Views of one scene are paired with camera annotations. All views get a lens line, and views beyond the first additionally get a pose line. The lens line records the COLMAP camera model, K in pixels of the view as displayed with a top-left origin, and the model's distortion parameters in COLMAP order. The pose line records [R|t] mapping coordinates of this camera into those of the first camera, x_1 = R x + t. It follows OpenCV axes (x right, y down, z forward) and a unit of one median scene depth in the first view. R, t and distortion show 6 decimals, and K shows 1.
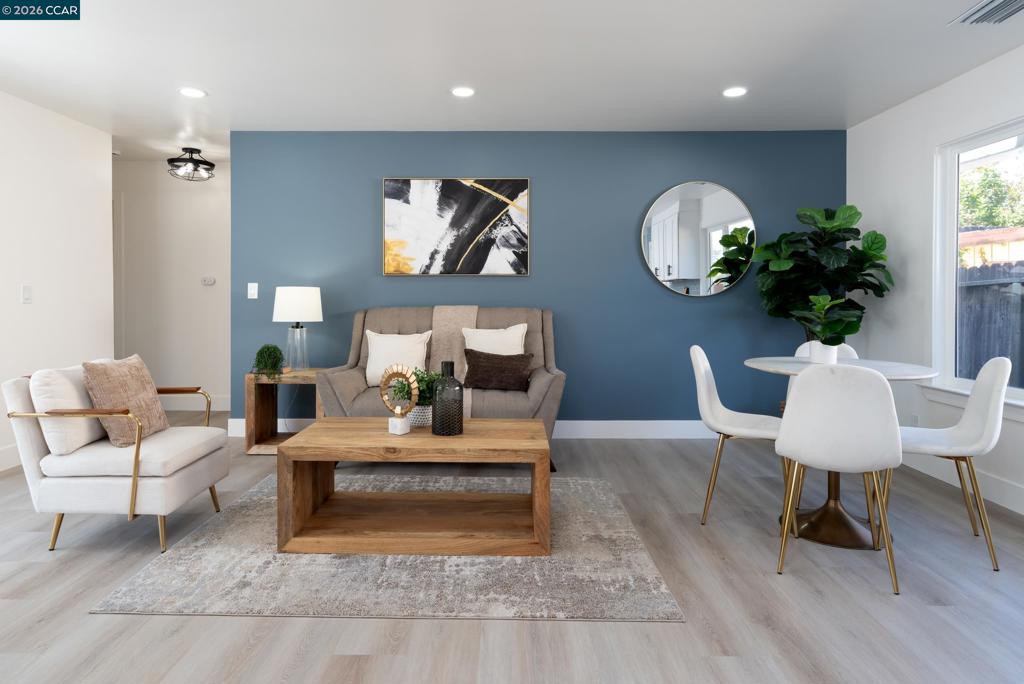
lens RADIAL K [[600.1, 0, 512.8], [0, 600.1, 305.4], [0, 0, 1]] dist [0.003037, 0.004675]
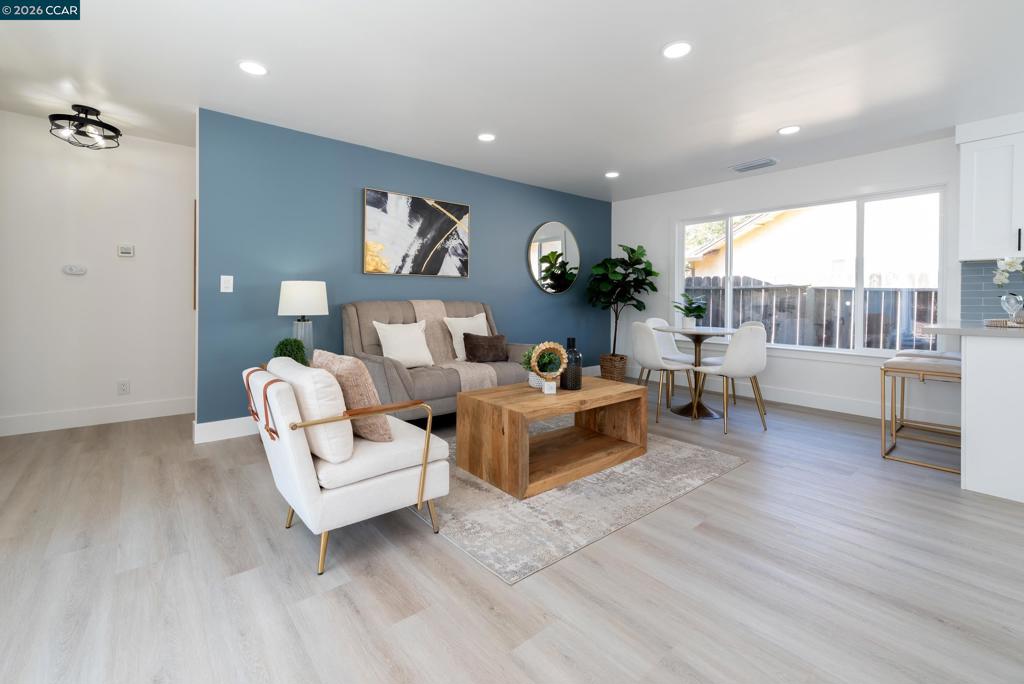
lens RADIAL K [[445.2, 0, 507.4], [0, 445.2, 299.9], [0, 0, 1]] dist [0.011366, 0.000556]
pose [[0.759963, 0.000287, 0.649966, -0.559949], [0.002923, 0.999988, -0.003859, 0.004703], [-0.649960, 0.004832, 0.759953, 0.183360]]
